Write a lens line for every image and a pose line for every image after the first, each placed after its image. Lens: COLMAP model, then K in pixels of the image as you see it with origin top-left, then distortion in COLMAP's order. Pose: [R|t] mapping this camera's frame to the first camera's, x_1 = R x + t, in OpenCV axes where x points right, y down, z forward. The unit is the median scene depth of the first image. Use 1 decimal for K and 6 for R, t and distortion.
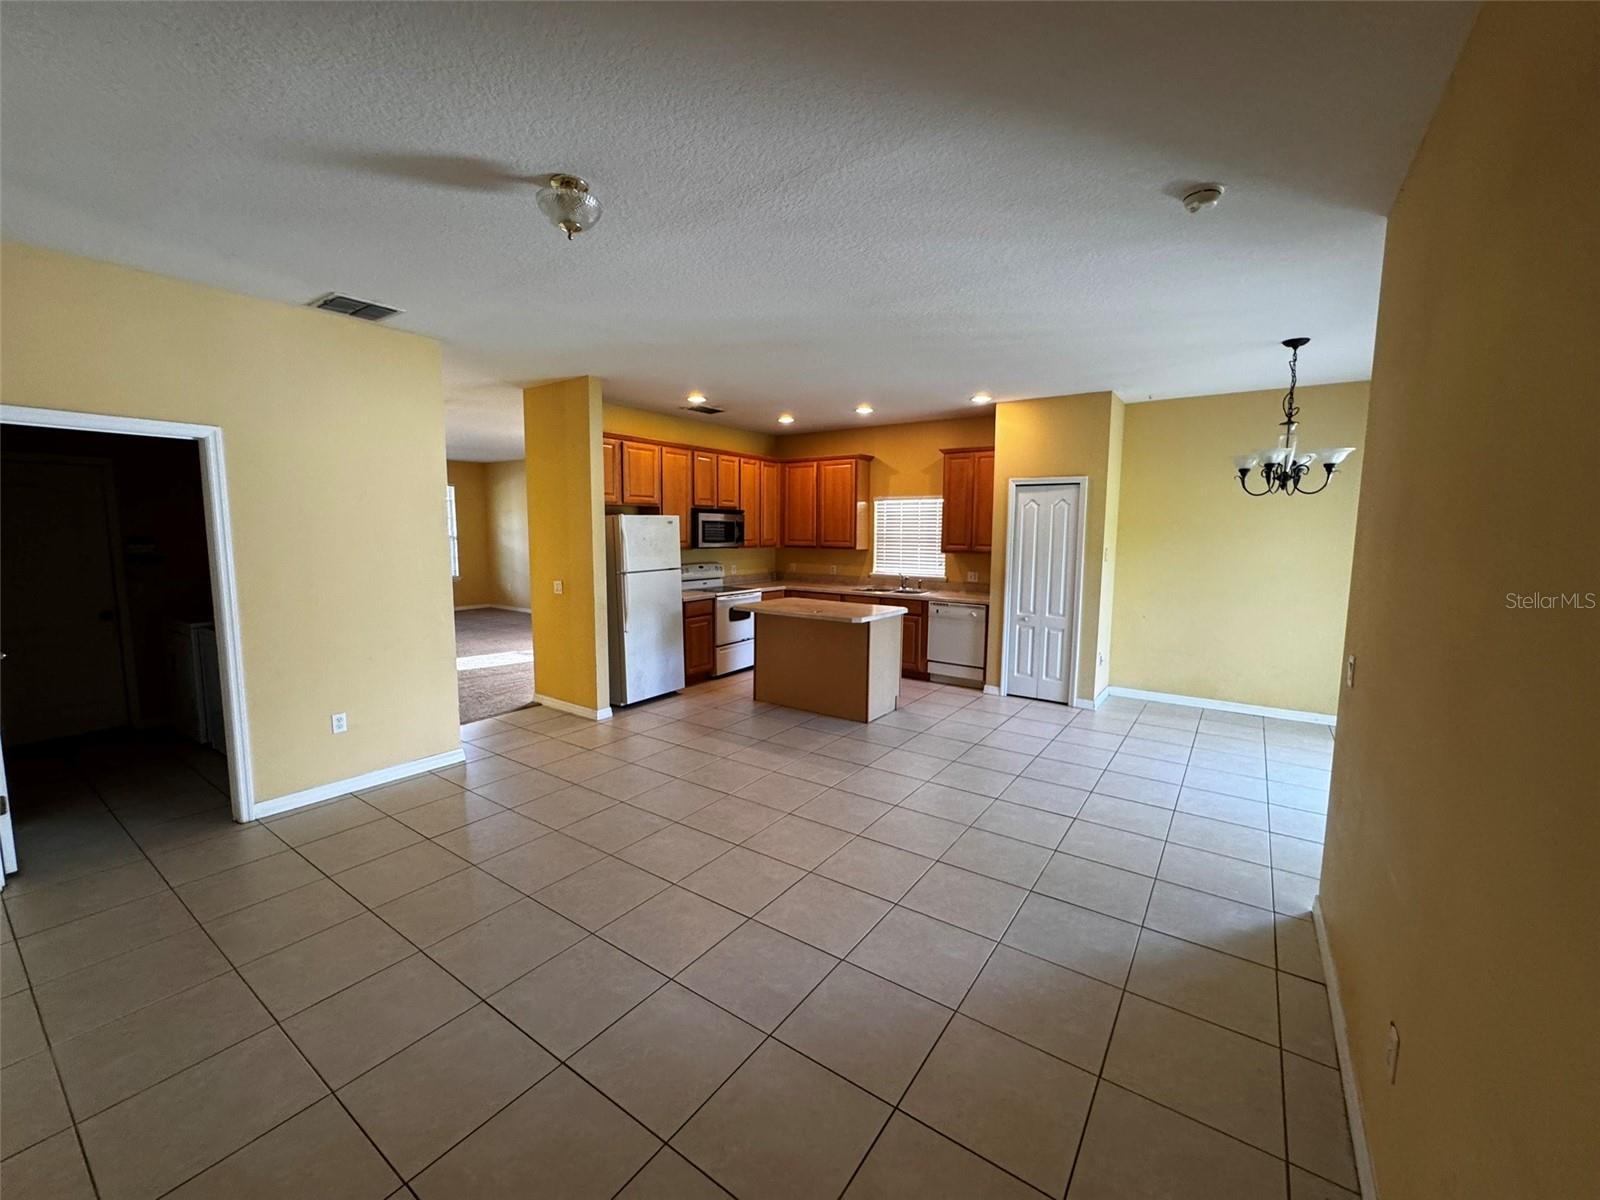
lens RADIAL K [[642.3, 0, 800.0], [0, 642.3, 600.0], [0, 0, 1]] dist [-0.002726, 0.000041]
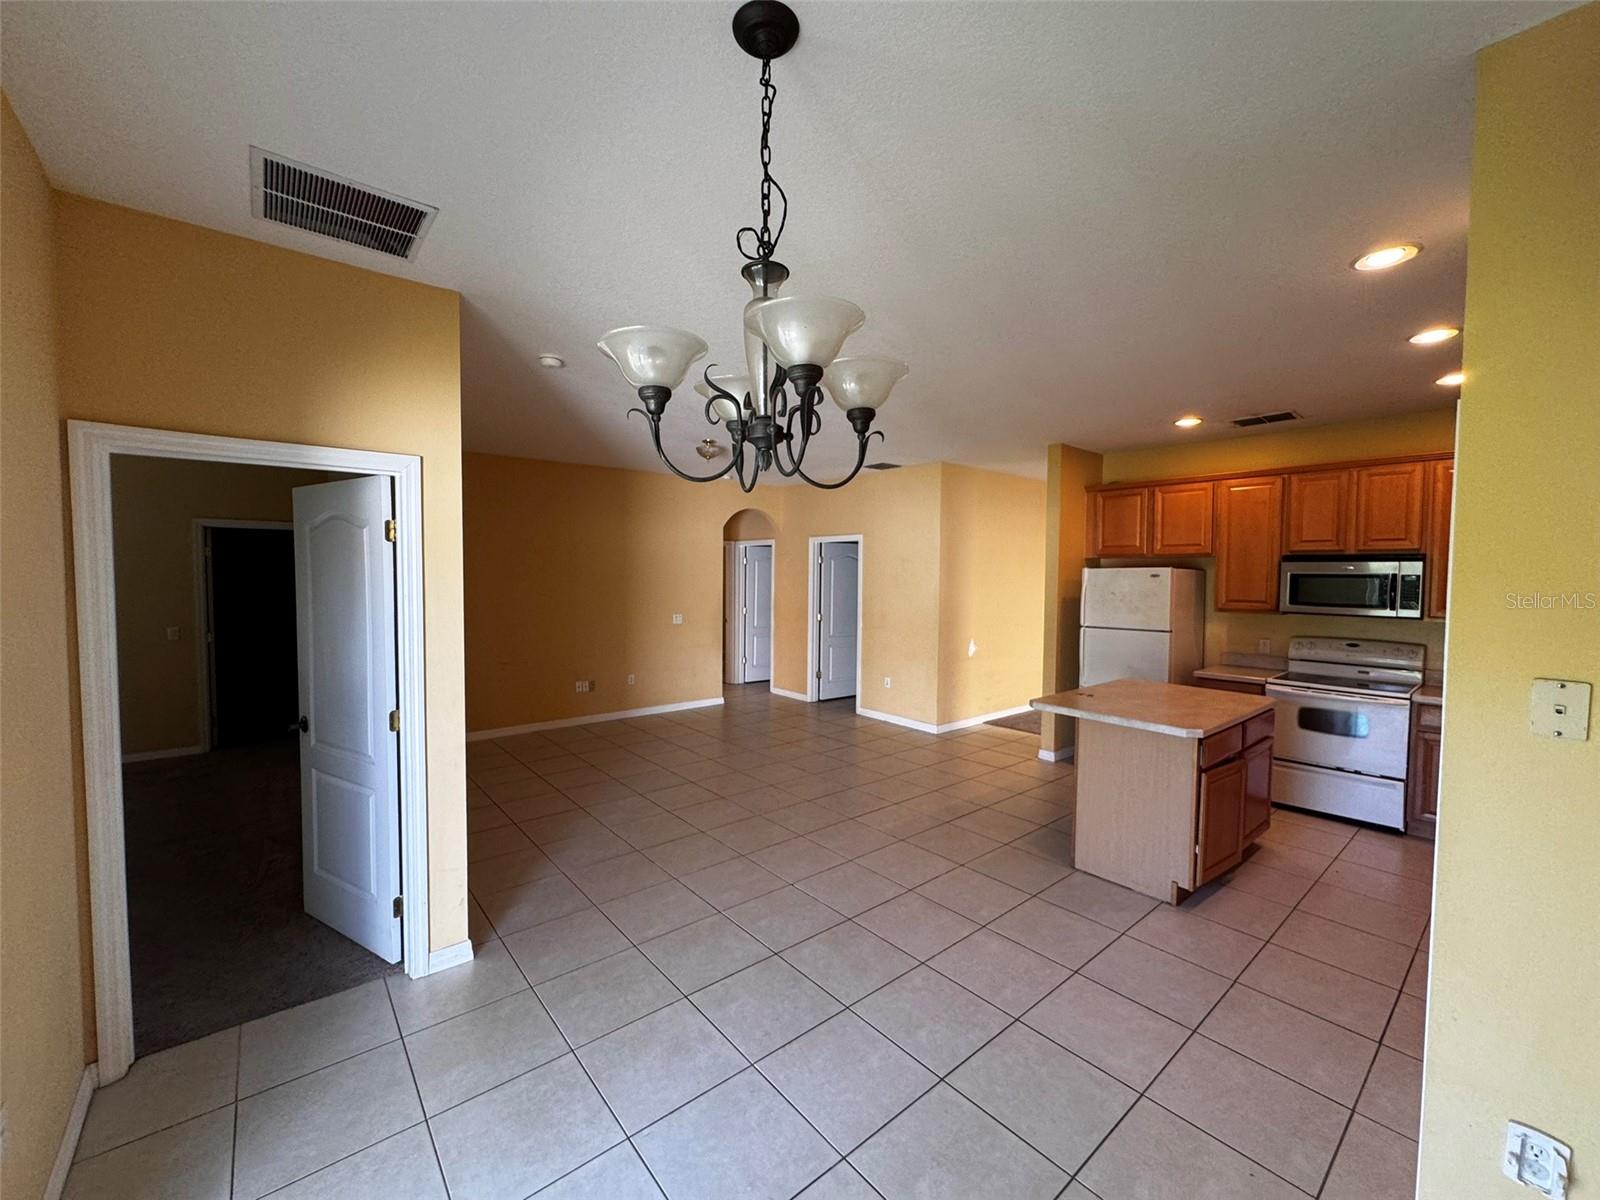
lens RADIAL K [[642.3, 0, 800.0], [0, 642.3, 600.0], [0, 0, 1]] dist [-0.002726, 0.000041]
pose [[-0.257402, 0.031389, -0.965795, 0.682226], [-0.118060, 0.990963, 0.063672, -0.080782], [0.959065, 0.130411, -0.251370, 0.706421]]
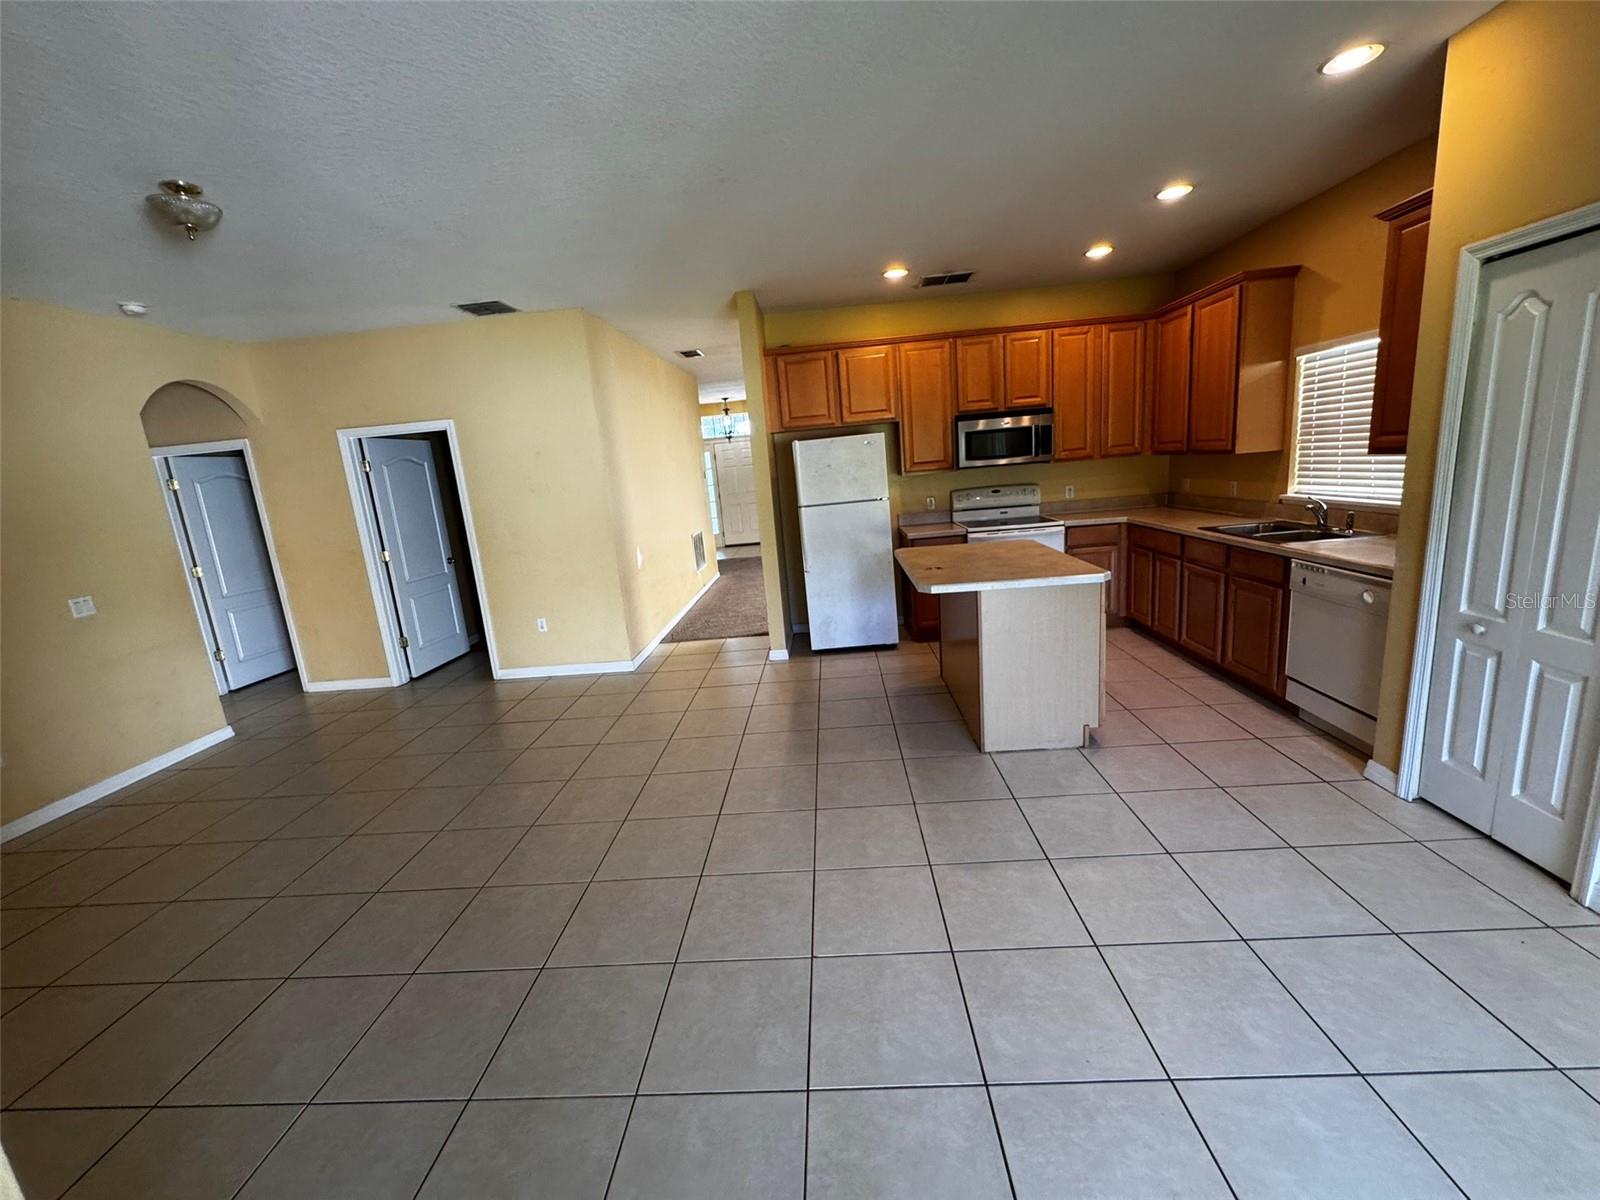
lens RADIAL K [[642.3, 0, 800.0], [0, 642.3, 600.0], [0, 0, 1]] dist [-0.002726, 0.000041]
pose [[0.537241, 0.124718, -0.834157, 0.422905], [-0.005035, 0.989463, 0.144696, -0.036909], [0.843414, -0.073536, 0.532208, 0.435504]]
